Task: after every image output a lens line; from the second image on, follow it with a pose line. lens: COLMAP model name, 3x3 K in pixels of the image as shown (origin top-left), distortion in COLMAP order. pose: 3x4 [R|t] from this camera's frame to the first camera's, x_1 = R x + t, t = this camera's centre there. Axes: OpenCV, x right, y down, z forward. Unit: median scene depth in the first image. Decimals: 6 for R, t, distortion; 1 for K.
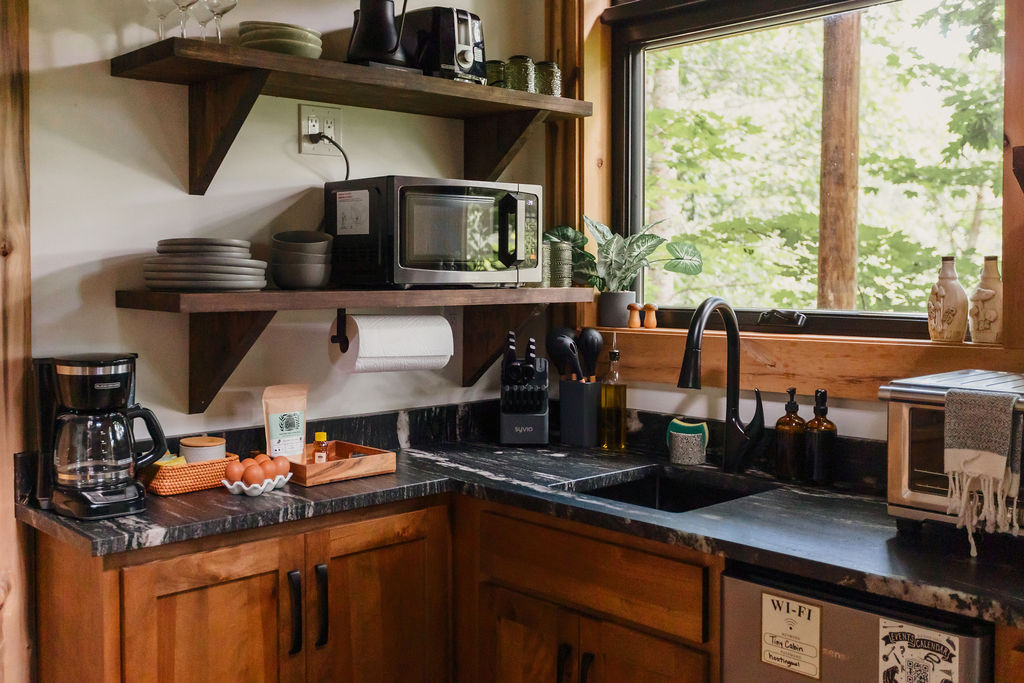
lens RADIAL K [[1054.8, 0, 489.4], [0, 1054.8, 307.3], [0, 0, 1]] dist [-0.004721, -0.002845]
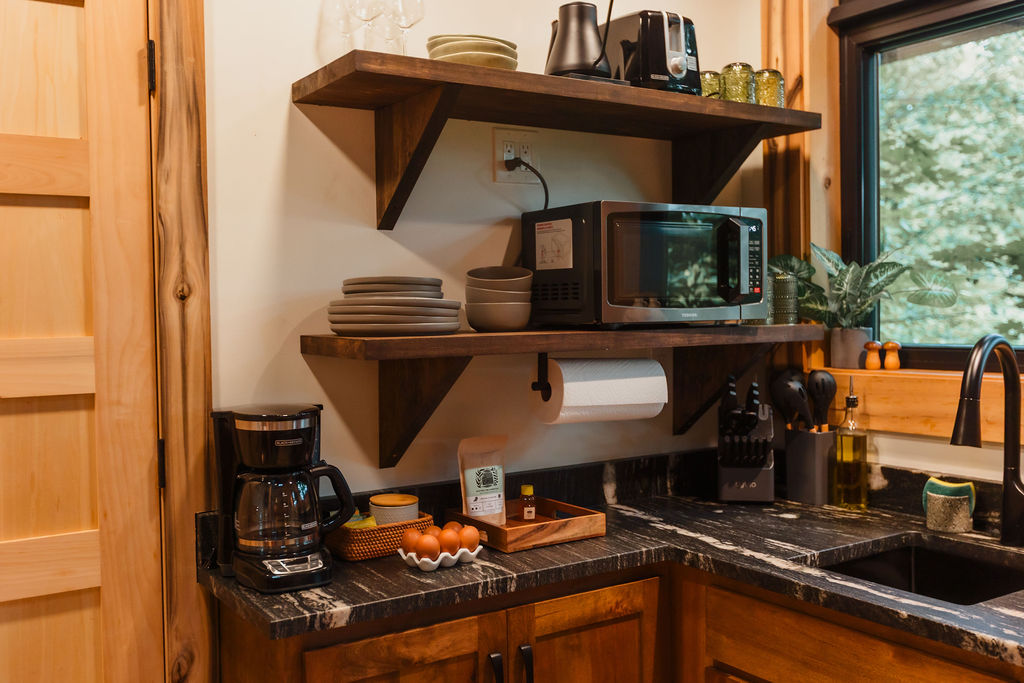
lens RADIAL K [[985.3, 0, 501.6], [0, 985.3, 340.6], [0, 0, 1]] dist [-0.002643, -0.000602]
pose [[0.986471, -0.011081, -0.163562, -0.037892], [0.010942, 0.999939, -0.001753, -0.007449], [0.163571, -0.000061, 0.986532, 0.169193]]
